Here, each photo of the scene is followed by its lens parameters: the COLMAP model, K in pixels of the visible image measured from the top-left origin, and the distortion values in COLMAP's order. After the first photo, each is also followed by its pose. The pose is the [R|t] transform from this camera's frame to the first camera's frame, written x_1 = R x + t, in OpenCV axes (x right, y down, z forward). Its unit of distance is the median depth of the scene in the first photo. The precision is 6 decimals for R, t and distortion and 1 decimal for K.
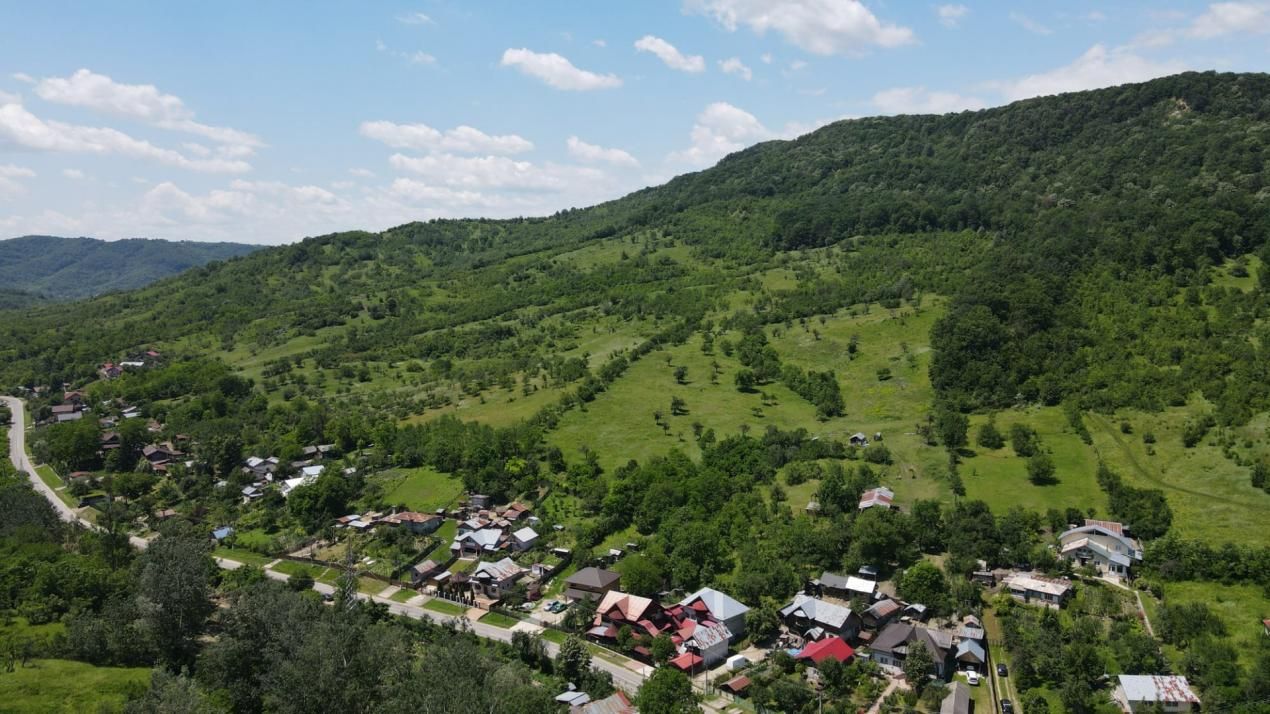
lens RADIAL K [[932.2, 0, 635.0], [0, 932.2, 357.0], [0, 0, 1]] dist [0.003044, 0.032816]
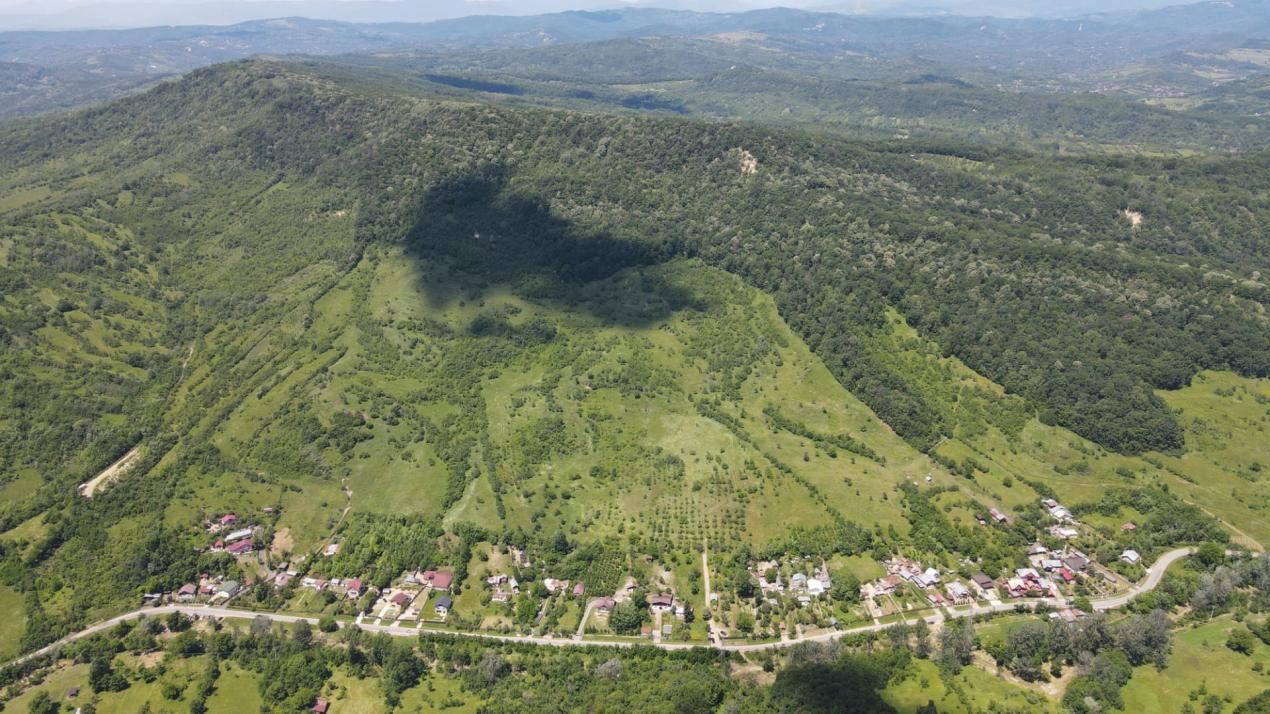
lens RADIAL K [[929.9, 0, 635.0], [0, 929.9, 357.0], [0, 0, 1]] dist [0.011396, 0.005815]
pose [[0.693015, -0.242045, 0.679077, -0.563731], [0.075011, 0.961050, 0.266000, -0.277416], [-0.717011, -0.133404, 0.684178, -0.028419]]
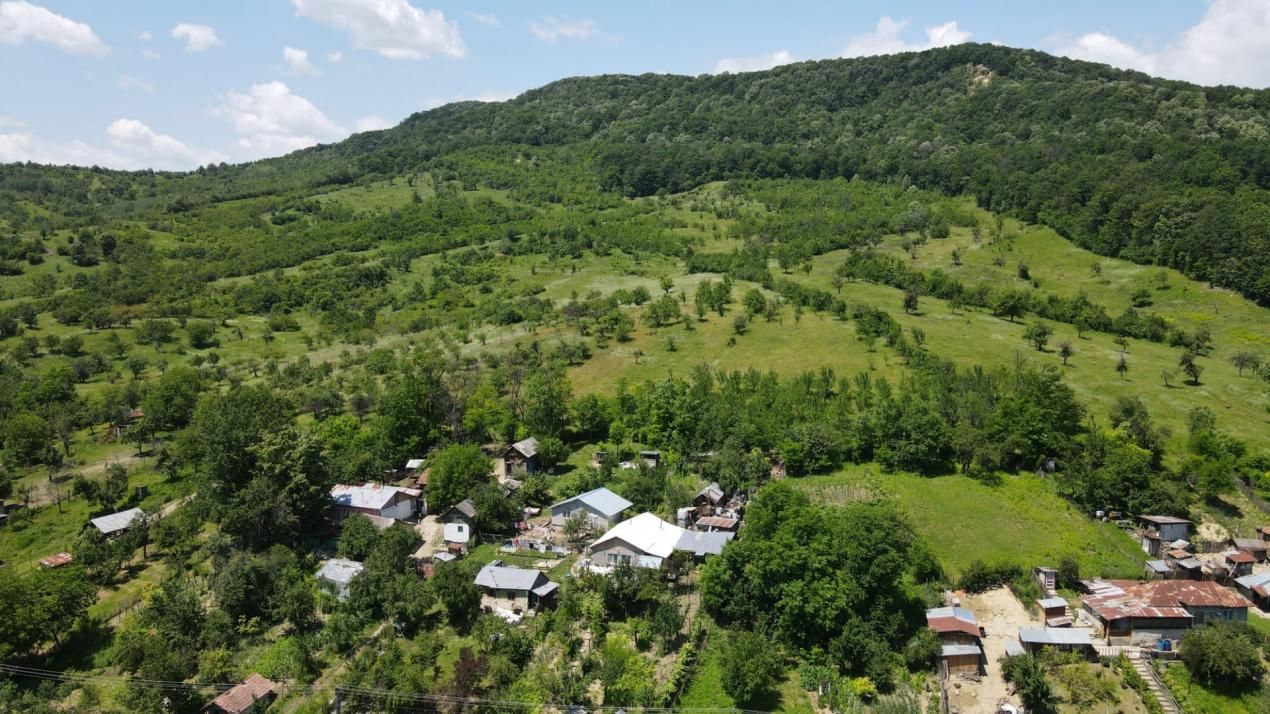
lens RADIAL K [[932.2, 0, 635.0], [0, 932.2, 357.0], [0, 0, 1]] dist [0.003044, 0.032816]
pose [[0.898013, -0.028514, 0.439044, -0.147172], [0.030679, 0.999527, 0.002164, 0.018481], [-0.438898, 0.011526, 0.898463, 0.193775]]
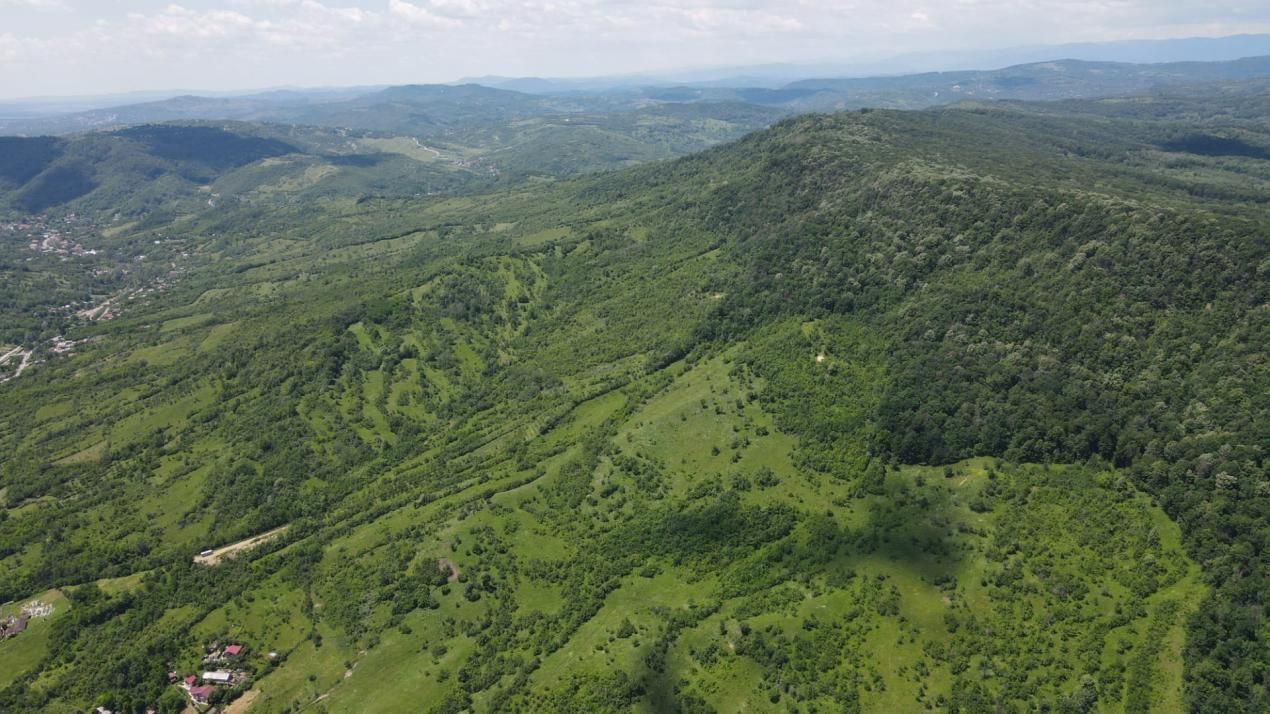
lens RADIAL K [[932.2, 0, 635.0], [0, 932.2, 357.0], [0, 0, 1]] dist [0.003044, 0.032816]
pose [[0.999534, -0.021285, 0.021861, -0.085285], [0.016764, 0.981755, 0.189409, -0.293506], [-0.025494, -0.188954, 0.981655, 0.087263]]
